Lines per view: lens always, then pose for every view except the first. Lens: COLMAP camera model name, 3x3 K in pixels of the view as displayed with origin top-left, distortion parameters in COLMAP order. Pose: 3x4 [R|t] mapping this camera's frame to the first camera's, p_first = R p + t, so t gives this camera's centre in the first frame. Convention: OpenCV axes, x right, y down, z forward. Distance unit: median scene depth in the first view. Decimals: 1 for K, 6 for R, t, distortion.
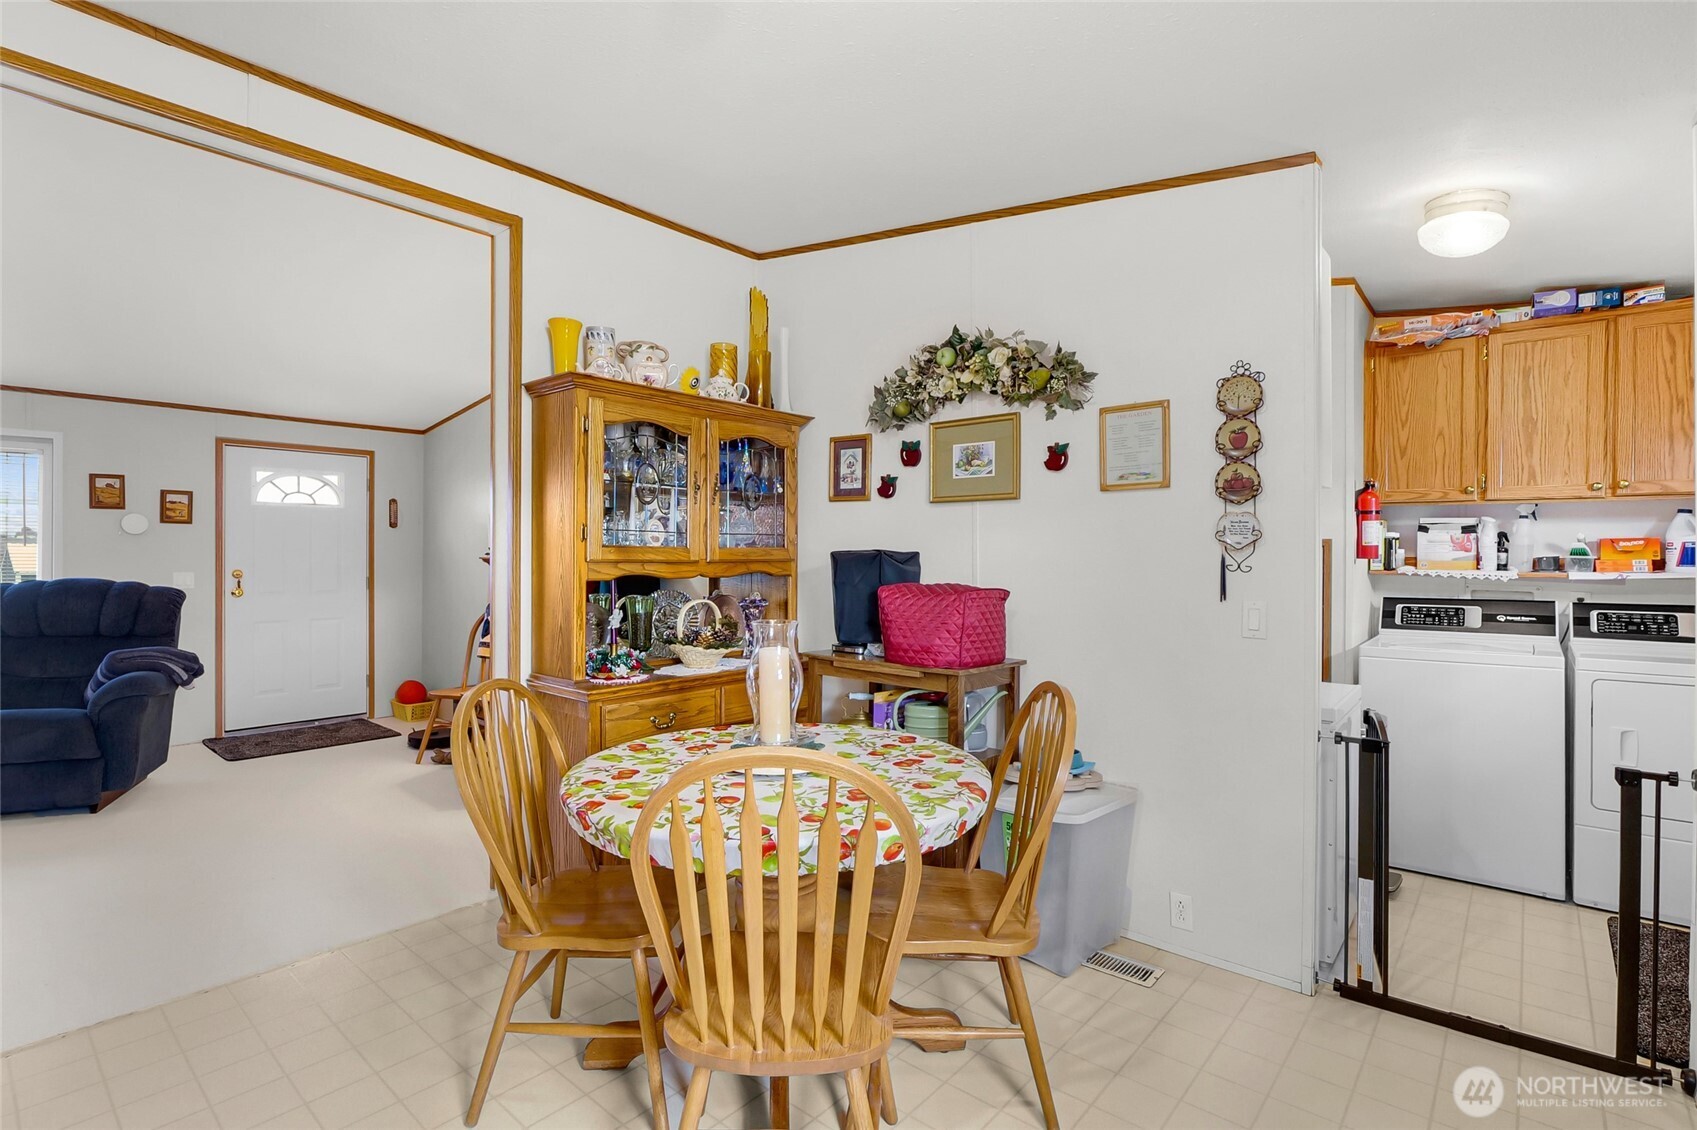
lens RADIAL K [[799.1, 0, 844.3], [0, 799.1, 558.6], [0, 0, 1]] dist [-0.016515, 0.000993]
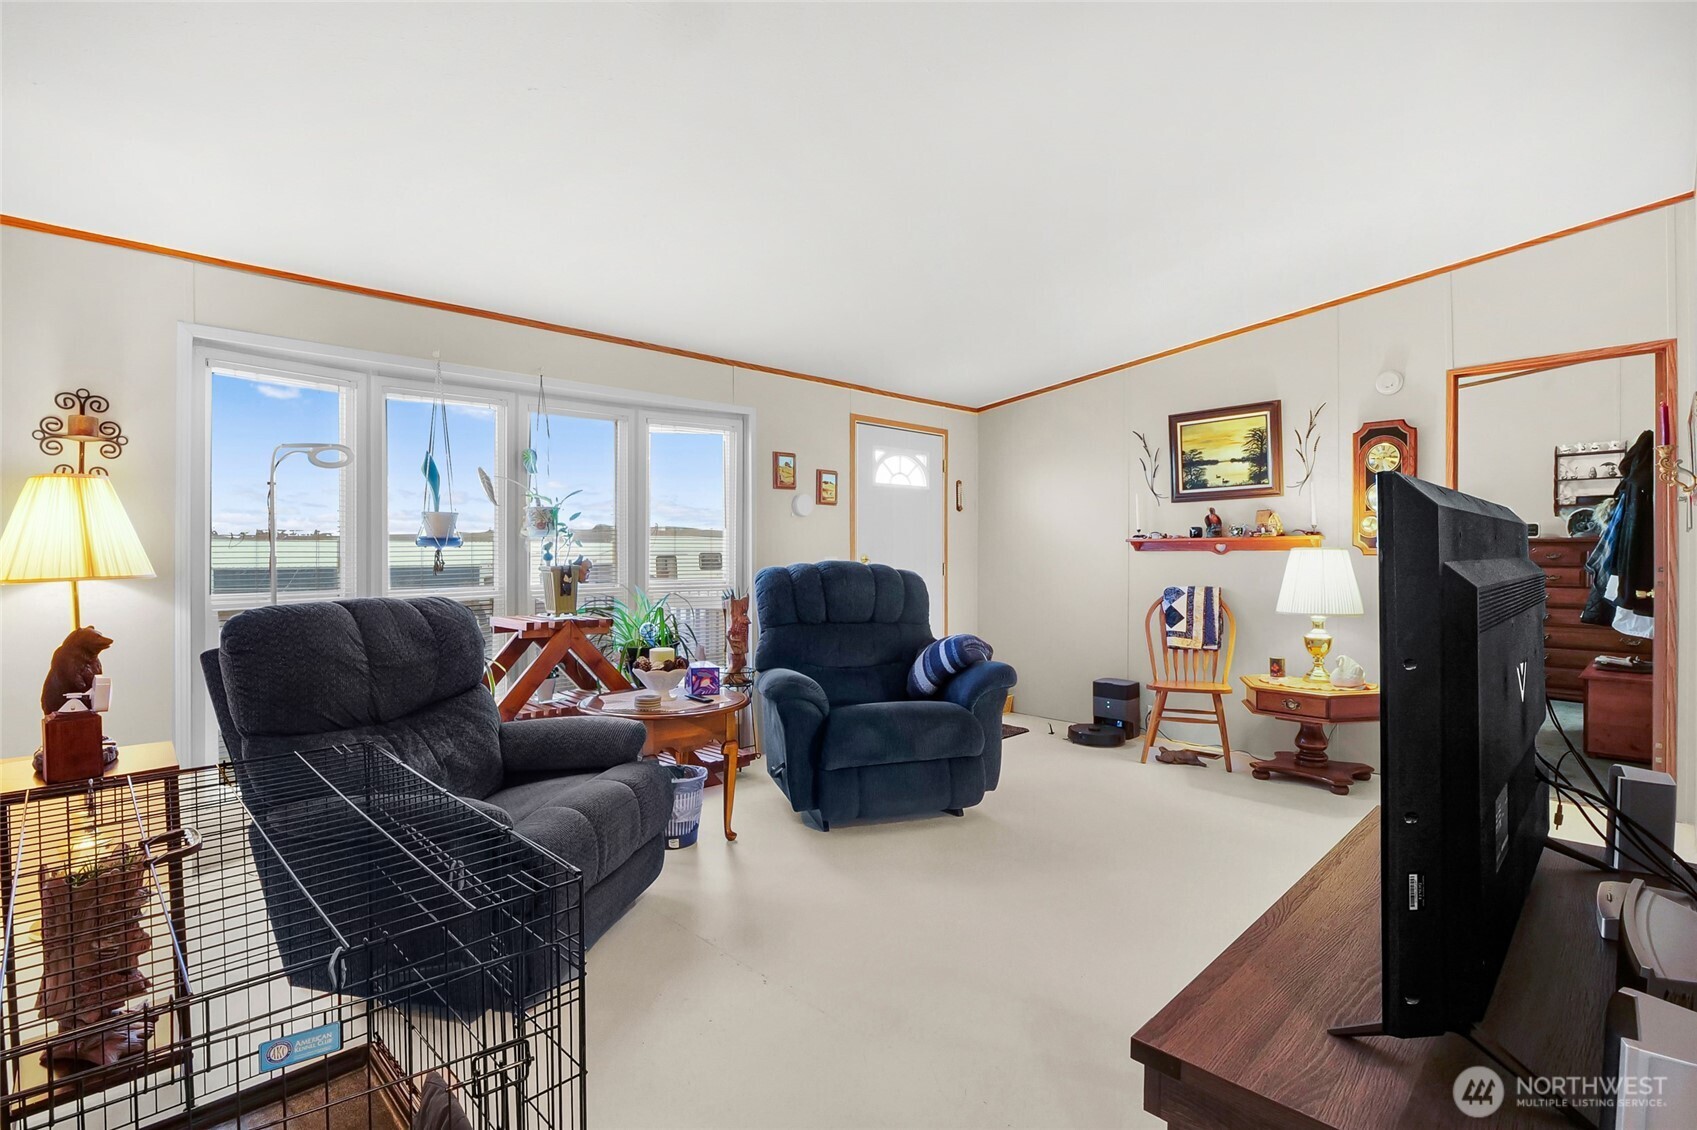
lens RADIAL K [[799.1, 0, 842.8], [0, 799.1, 555.7], [0, 0, 1]] dist [-0.016515, 0.000993]
pose [[0.995161, -0.003029, -0.098209, -1.121877], [0.003166, 0.999994, 0.001236, 0.022714], [0.098204, -0.001541, 0.995165, 0.081807]]
